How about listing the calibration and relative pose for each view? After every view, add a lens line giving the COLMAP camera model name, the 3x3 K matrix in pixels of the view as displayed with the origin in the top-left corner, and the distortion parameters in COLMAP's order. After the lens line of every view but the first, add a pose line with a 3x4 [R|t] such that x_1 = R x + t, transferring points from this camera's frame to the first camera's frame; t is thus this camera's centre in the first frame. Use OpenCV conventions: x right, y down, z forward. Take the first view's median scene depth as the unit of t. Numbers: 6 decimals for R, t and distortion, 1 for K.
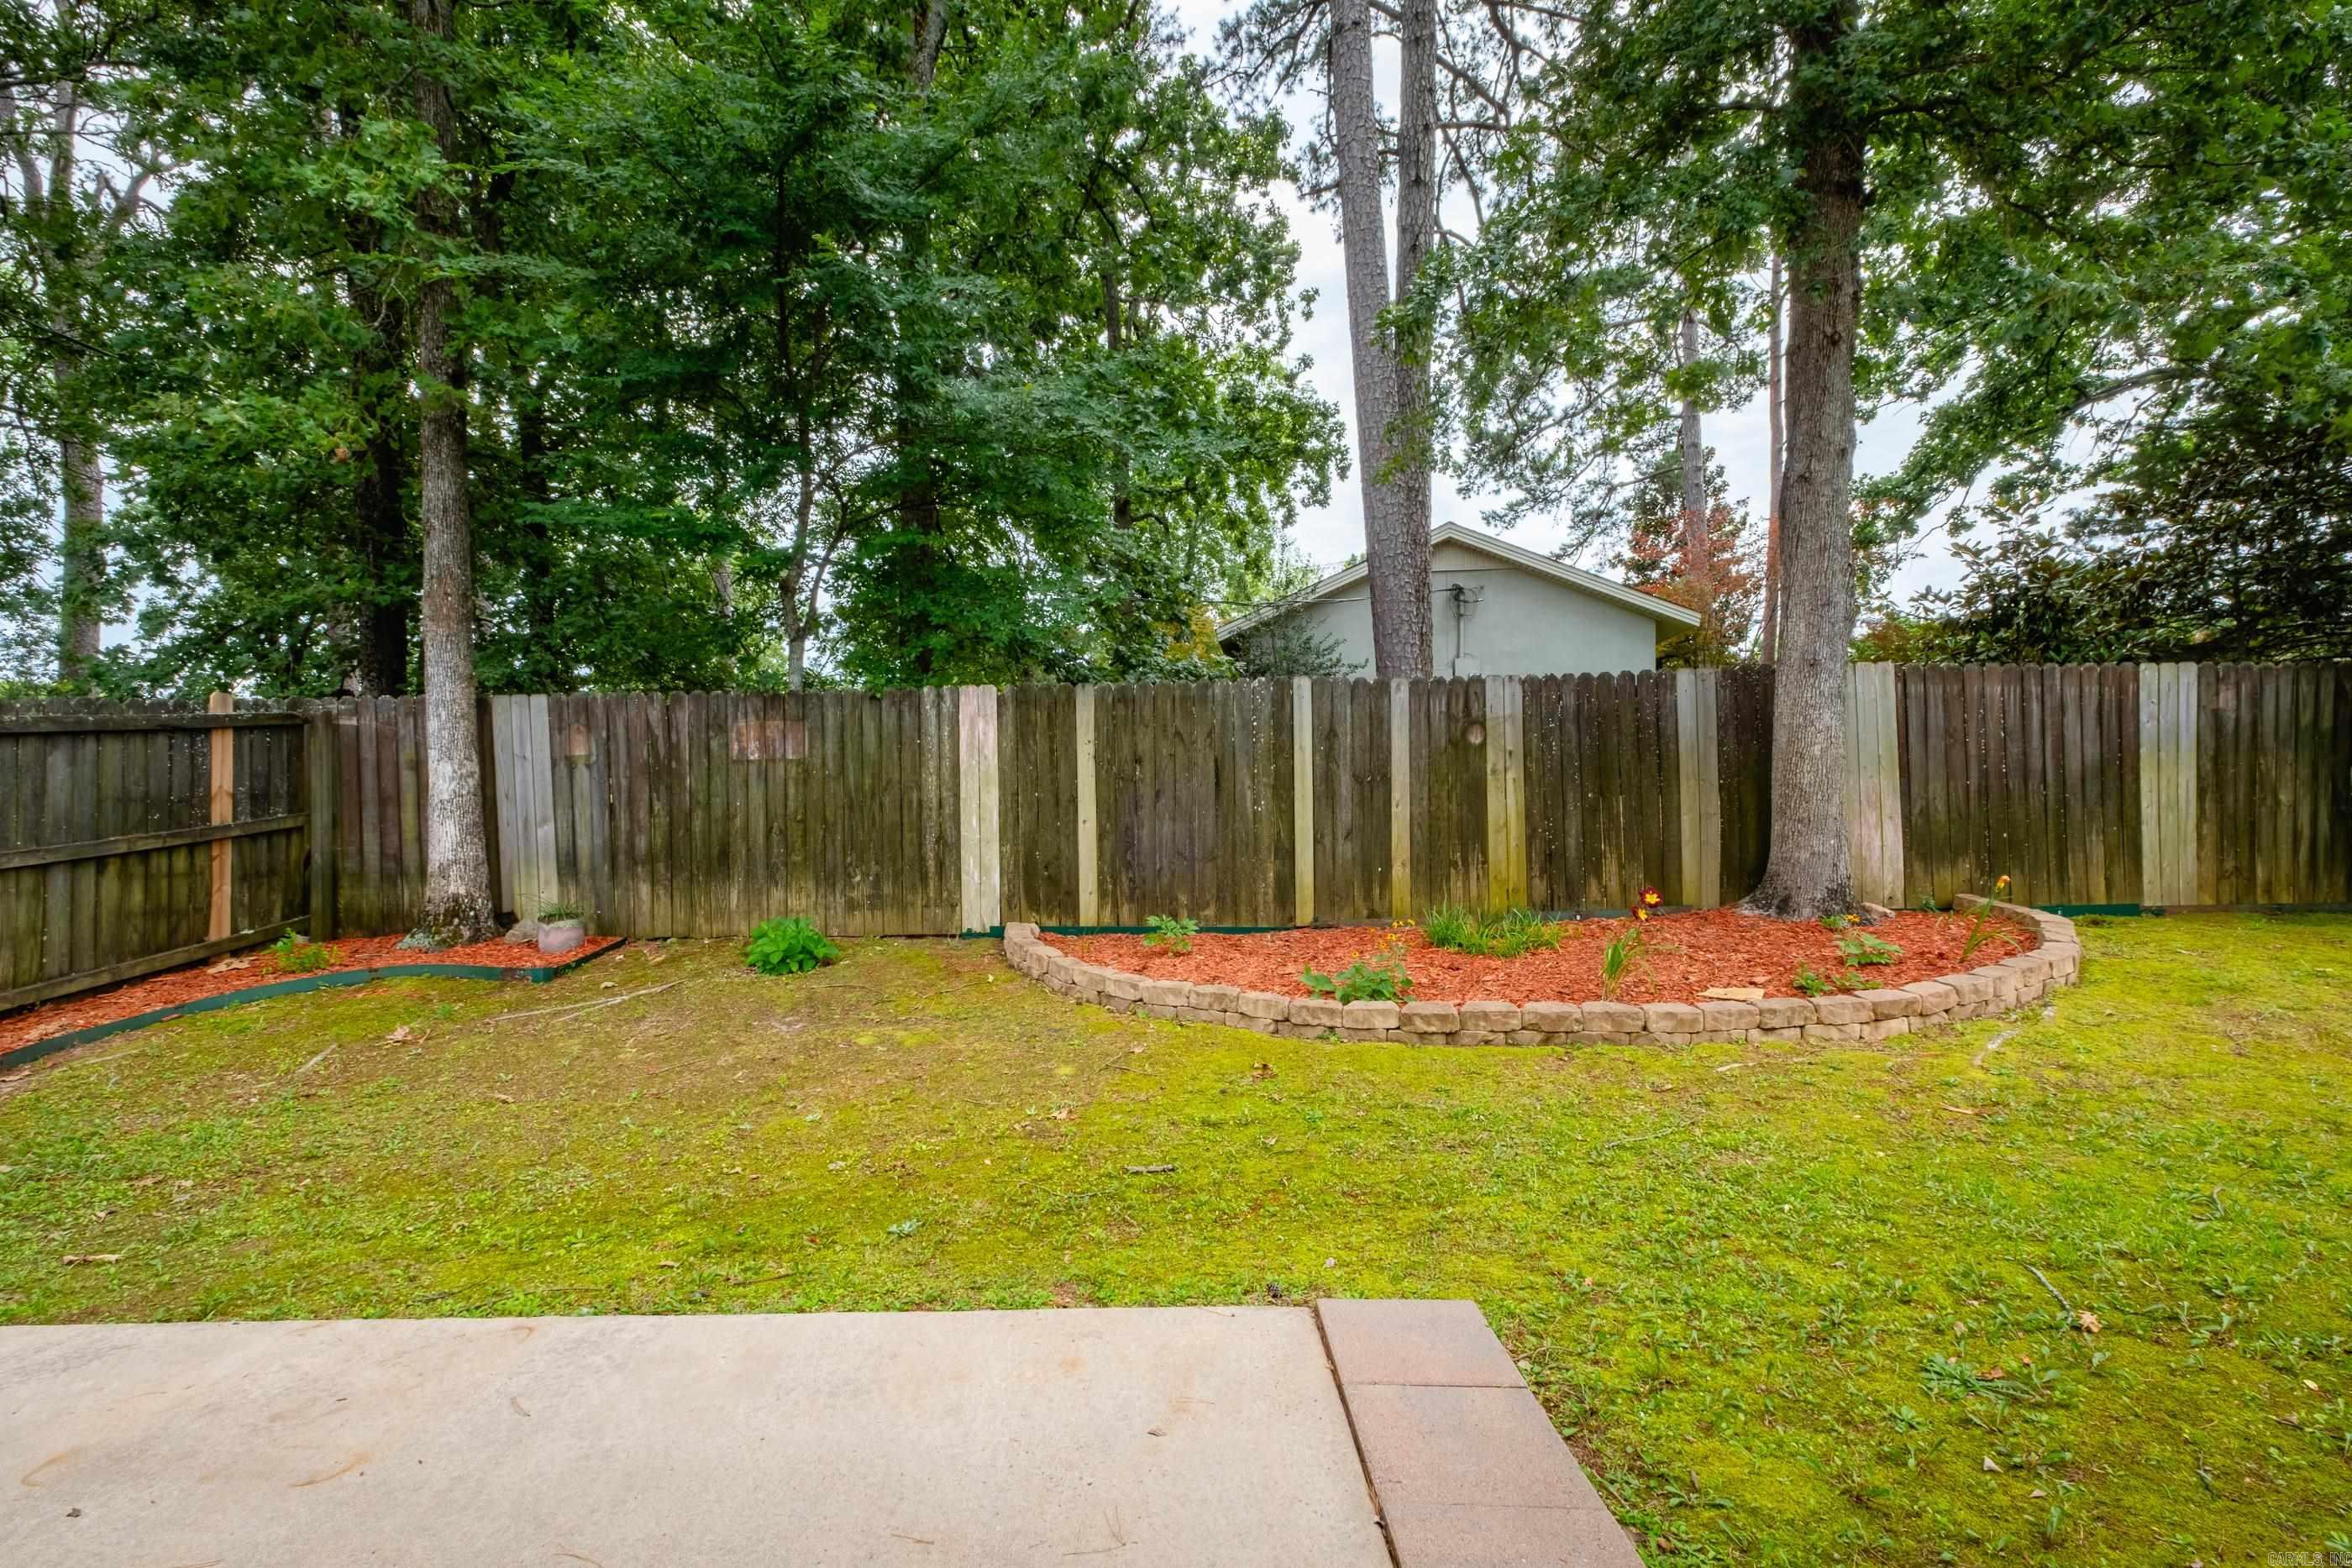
lens RADIAL K [[1022.0, 0, 1162.7], [0, 1022.0, 784.3], [0, 0, 1]] dist [0.000921, -0.000444]
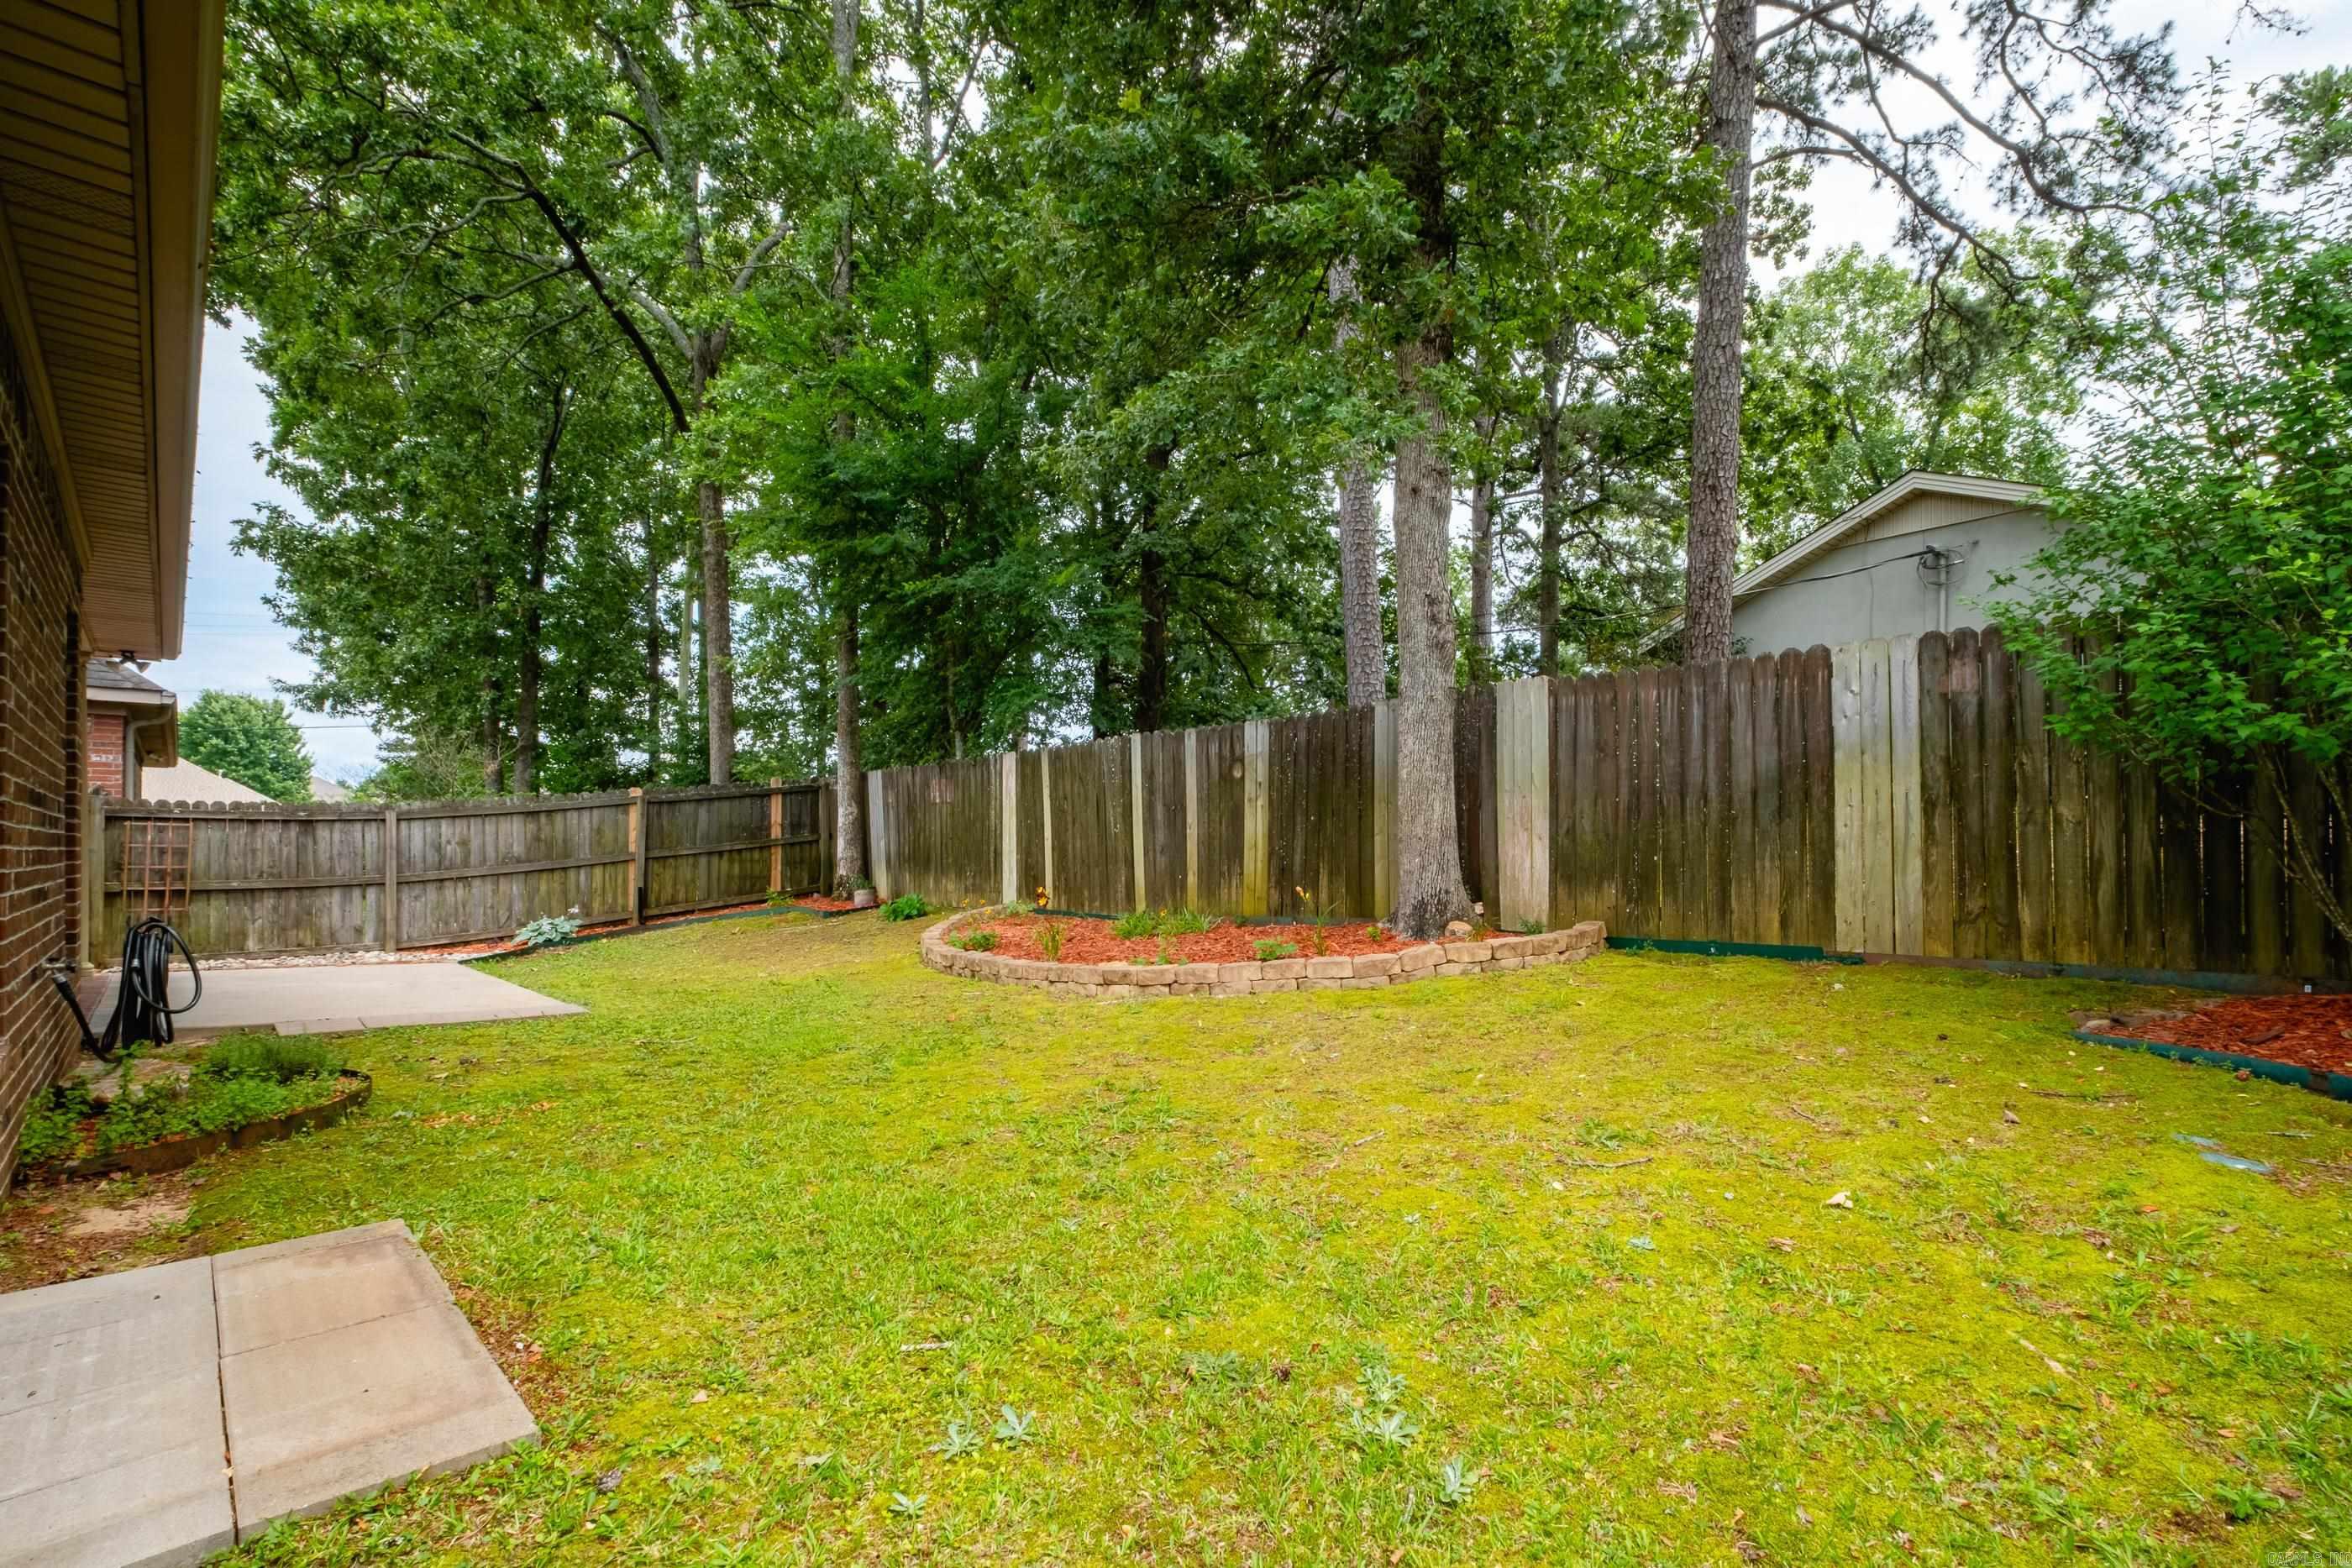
lens RADIAL K [[1017.3, 0, 1236.3], [0, 1017.3, 785.5], [0, 0, 1]] dist [0.000066, -0.000462]
pose [[0.725146, -0.032993, -0.687804, 1.162293], [0.005537, 0.999099, -0.042088, 0.021731], [0.688573, 0.026711, 0.724675, 0.110792]]
